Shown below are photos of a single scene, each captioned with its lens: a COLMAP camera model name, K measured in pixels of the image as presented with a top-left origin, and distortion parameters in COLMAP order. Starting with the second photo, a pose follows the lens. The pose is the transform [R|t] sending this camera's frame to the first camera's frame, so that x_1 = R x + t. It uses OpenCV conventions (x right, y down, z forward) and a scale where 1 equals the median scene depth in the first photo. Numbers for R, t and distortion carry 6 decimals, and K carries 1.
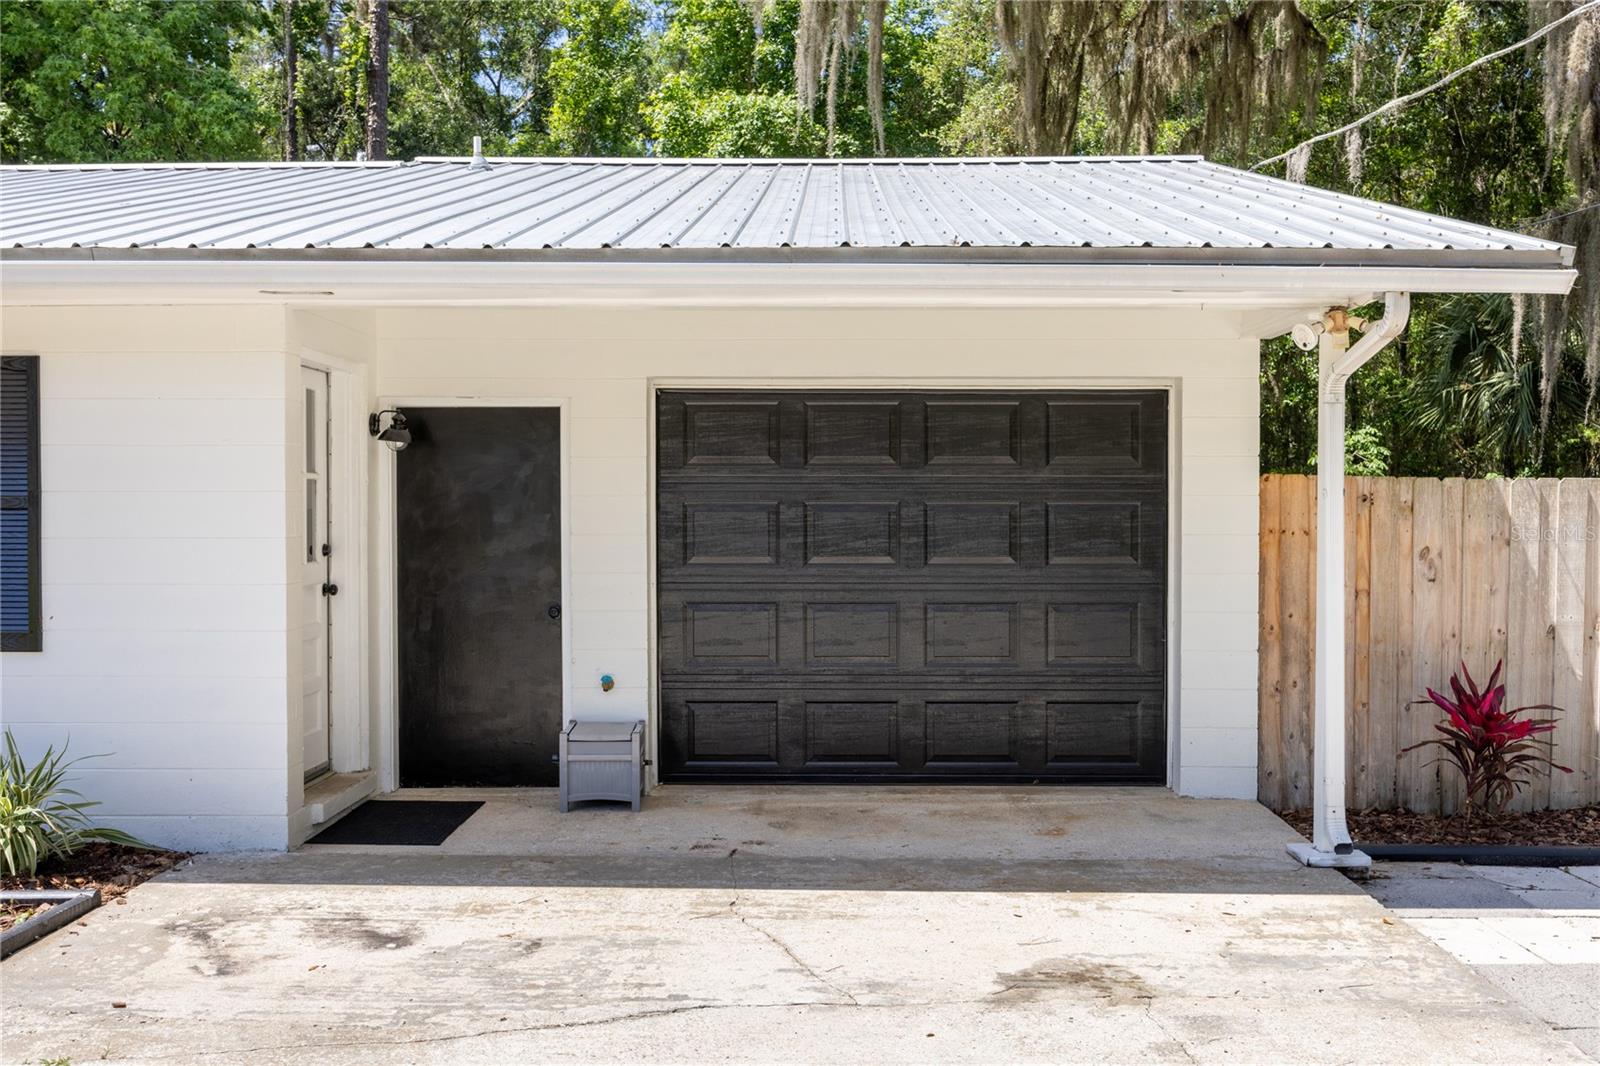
lens RADIAL K [[1459.3, 0, 800.0], [0, 1459.3, 533.0], [0, 0, 1]] dist [-0.050341, 0.000317]
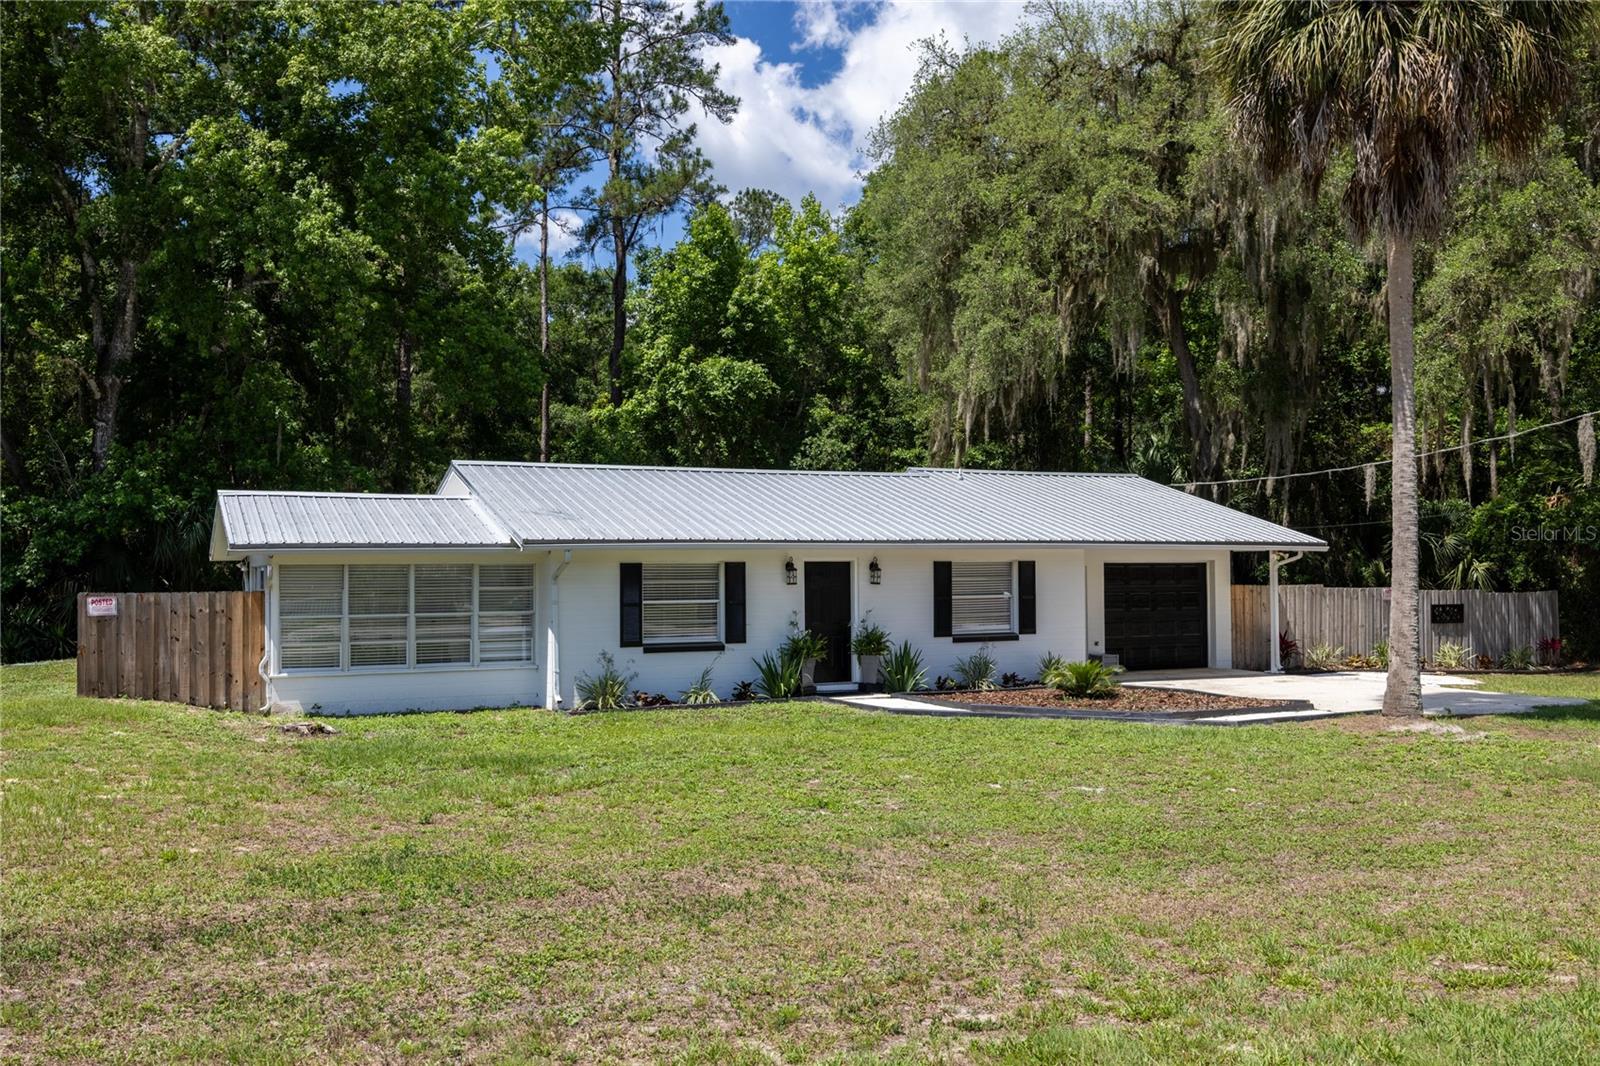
lens RADIAL K [[1422.2, 0, 800.0], [0, 1422.2, 533.0], [0, 0, 1]] dist [-0.004249, 0.002129]
pose [[0.887803, 0.006116, 0.460183, -2.439507], [0.015759, 0.998921, -0.043679, -0.031259], [-0.459954, 0.046030, 0.886749, -1.845291]]
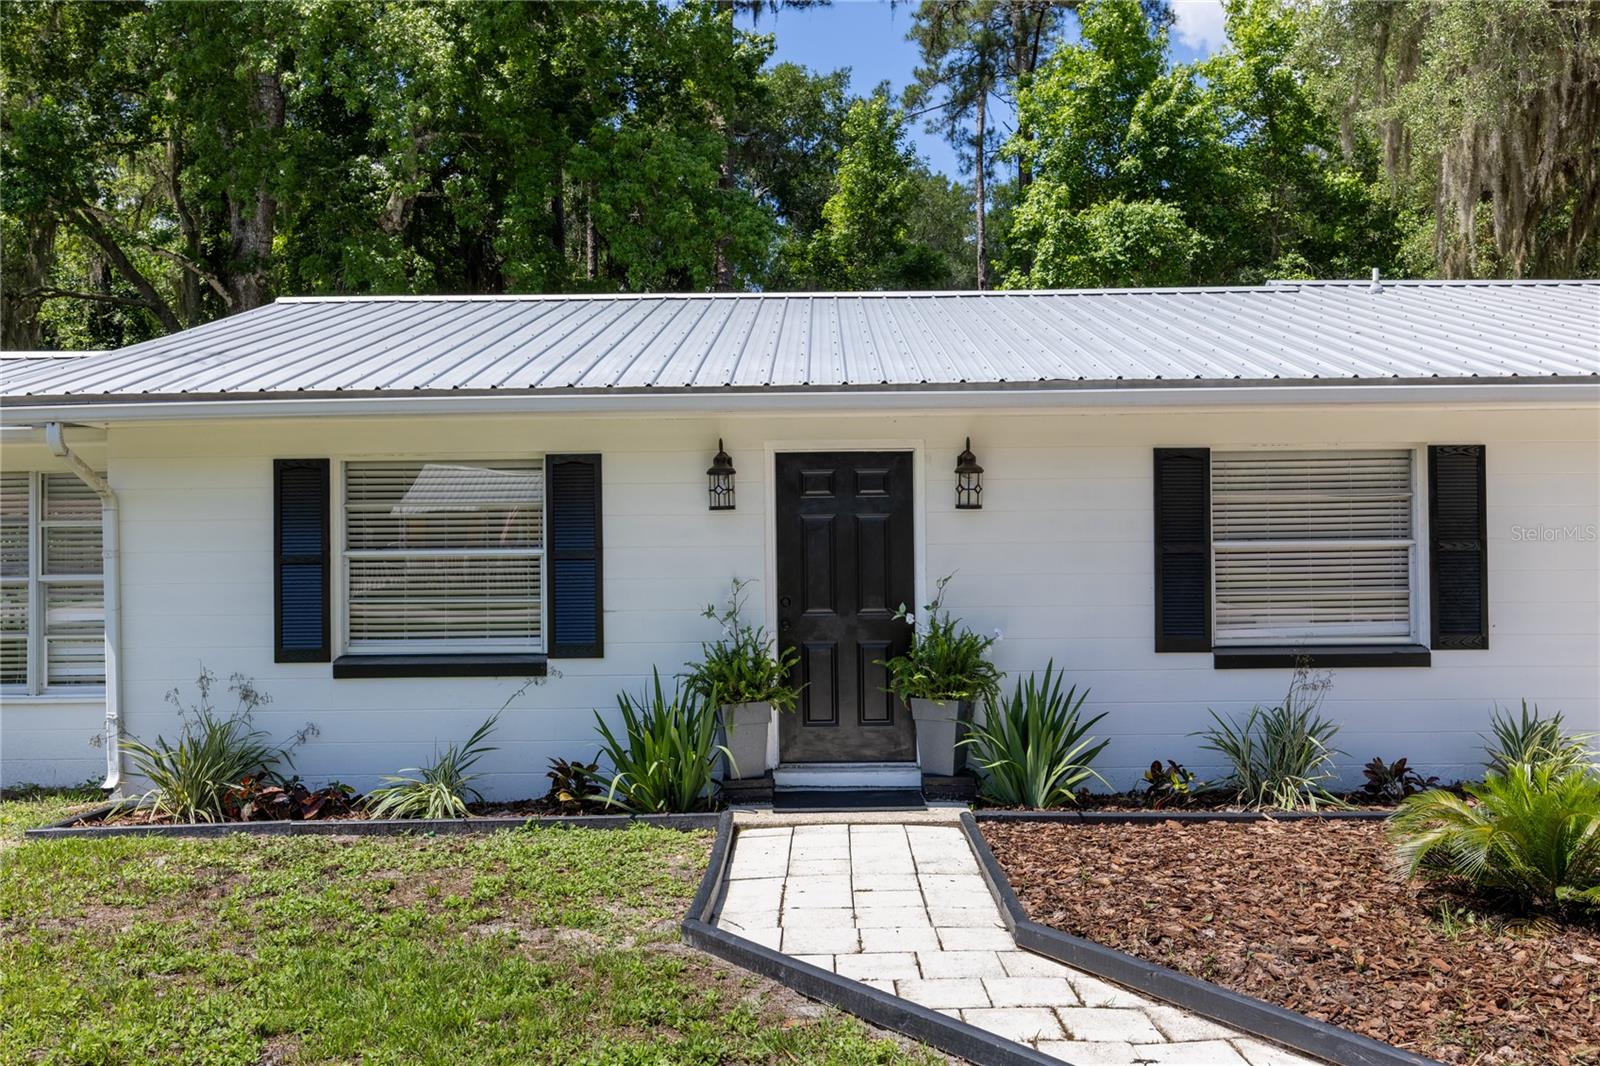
lens RADIAL K [[1380.0, 0, 809.6], [0, 1380.0, 537.5], [0, 0, 1]] dist [-0.005092, 0.002887]
pose [[0.999623, -0.009882, 0.025630, -1.024698], [0.010682, 0.999454, -0.031277, 0.004750], [-0.025307, 0.031539, 0.999182, -0.291308]]
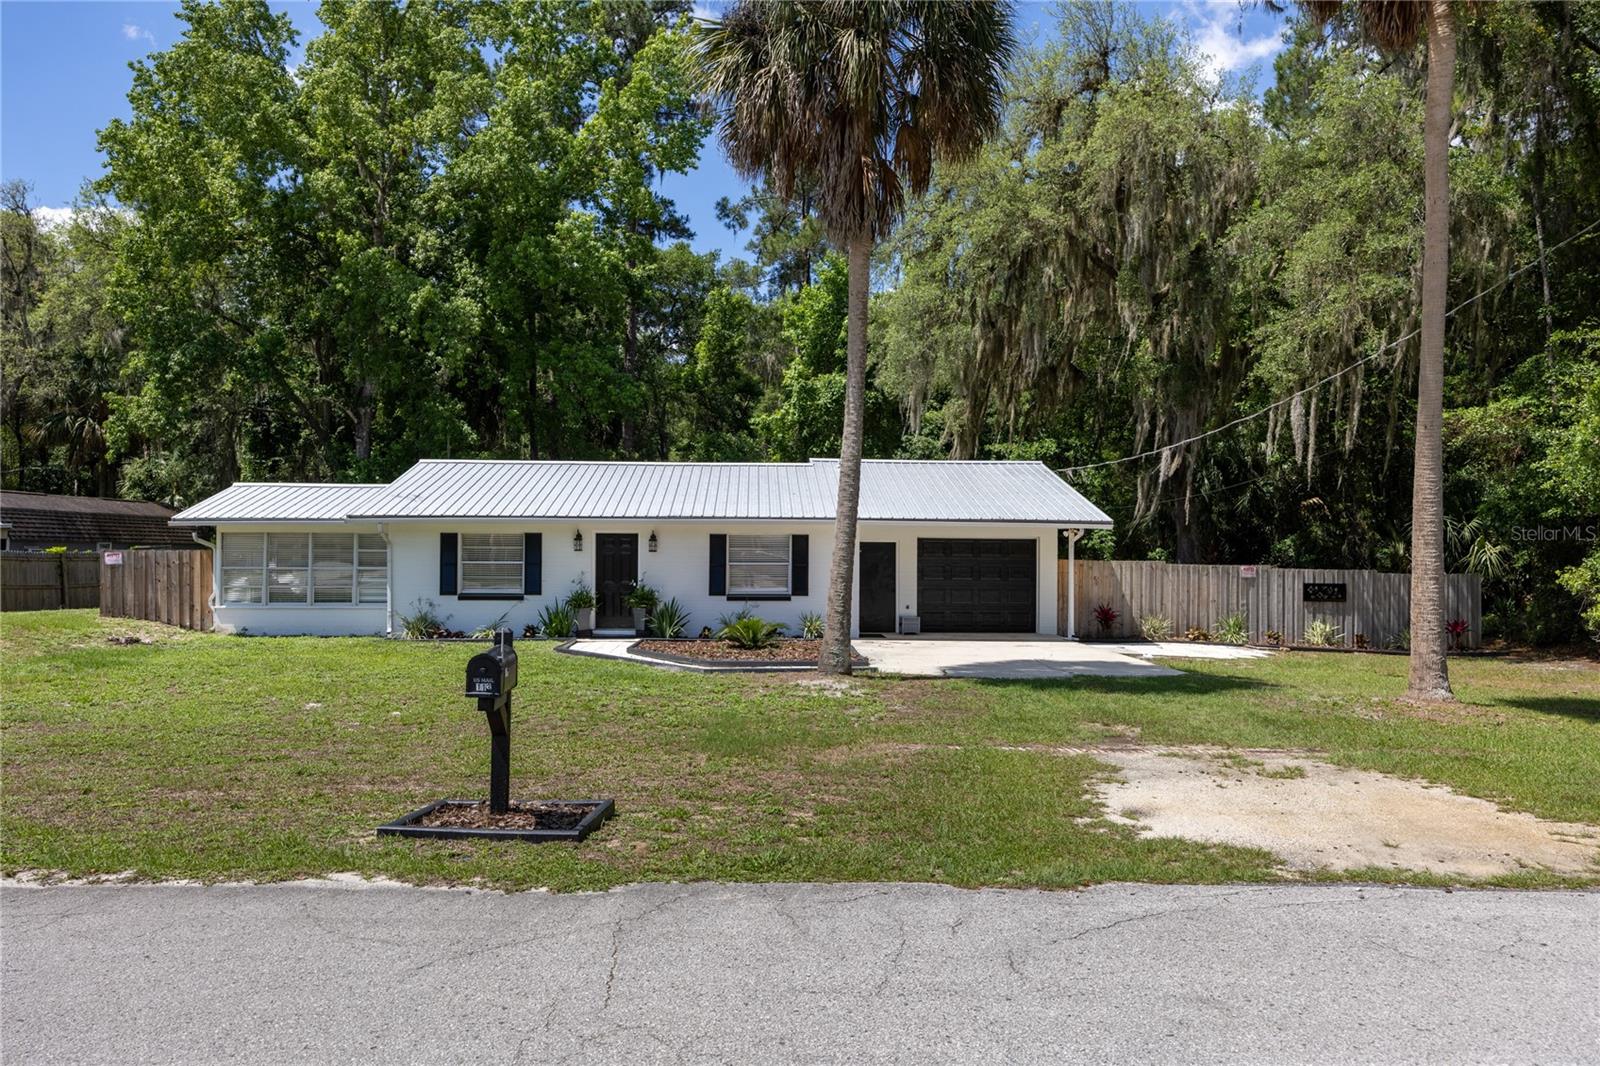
lens RADIAL K [[1143.1, 0, 800.0], [0, 1143.1, 533.0], [0, 0, 1]] dist [0.001416, -0.002620]
pose [[0.996975, 0.006780, 0.077431, -0.704921], [-0.004080, 0.999380, -0.034980, 0.003658], [-0.077620, 0.034558, 0.996384, -2.318733]]
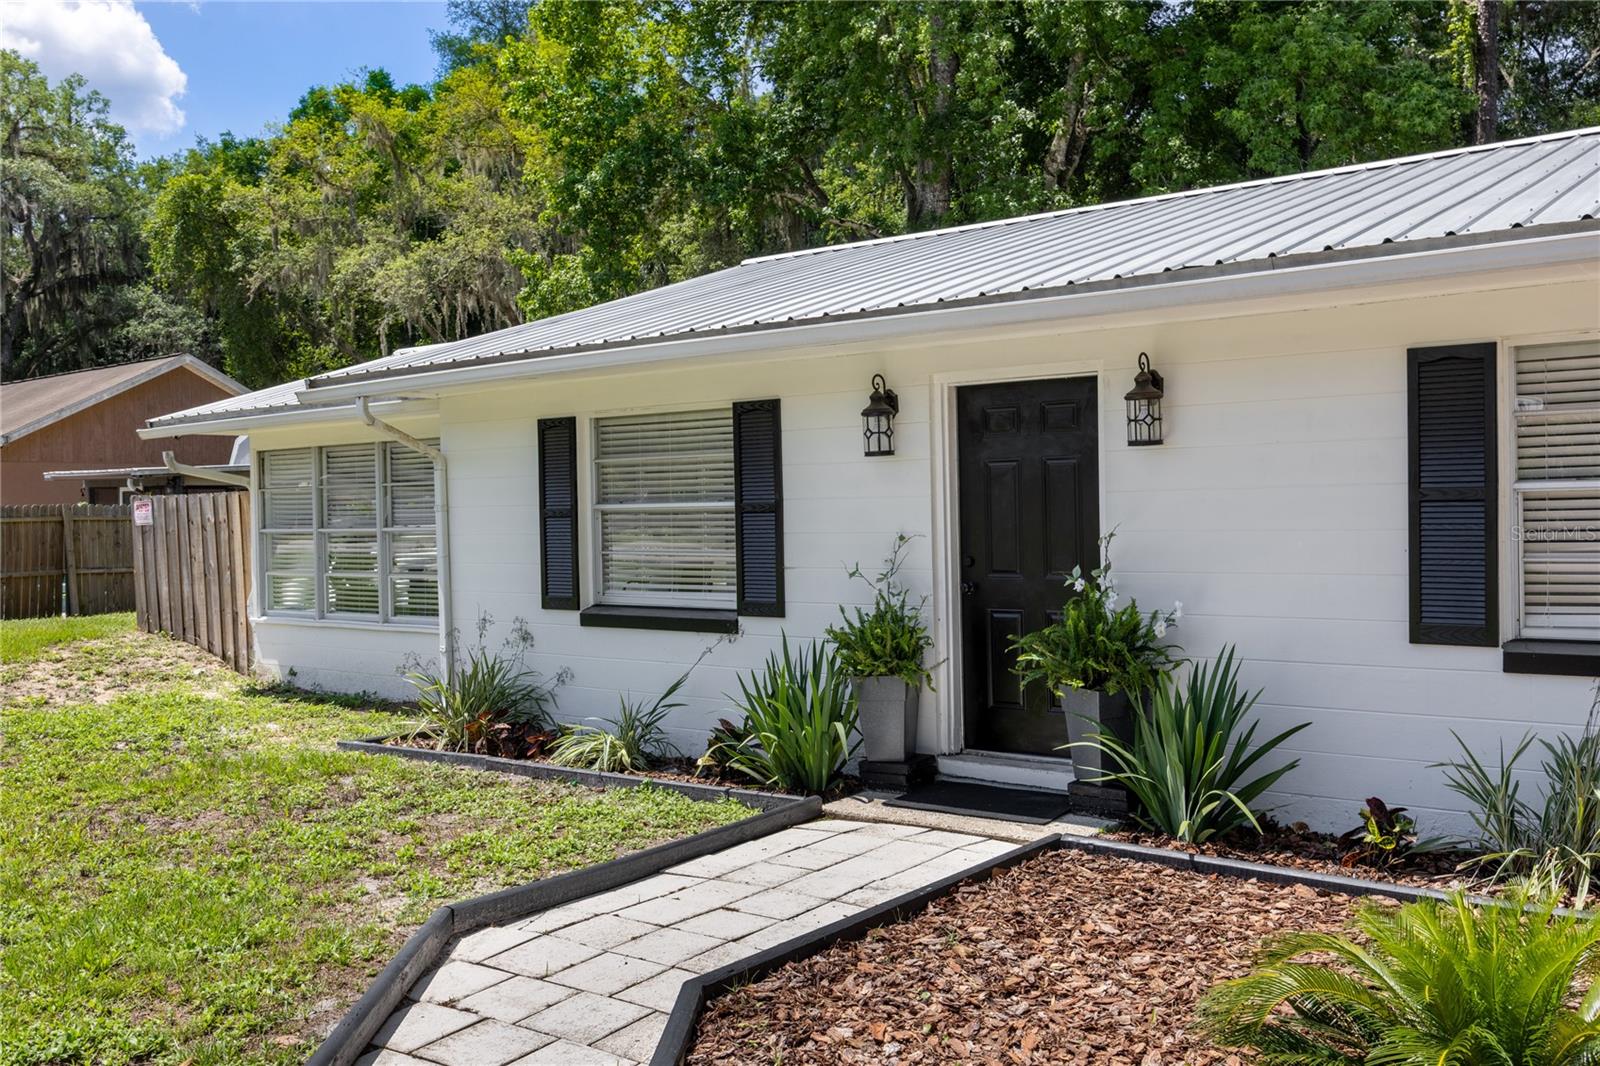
lens RADIAL K [[1385.5, 0, 800.0], [0, 1385.5, 533.0], [0, 0, 1]] dist [-0.015589, -0.014664]
pose [[0.818042, -0.004479, -0.575142, -0.540249], [0.006759, 0.999975, 0.001827, -0.000395], [0.575119, -0.005382, 0.818052, -0.008190]]
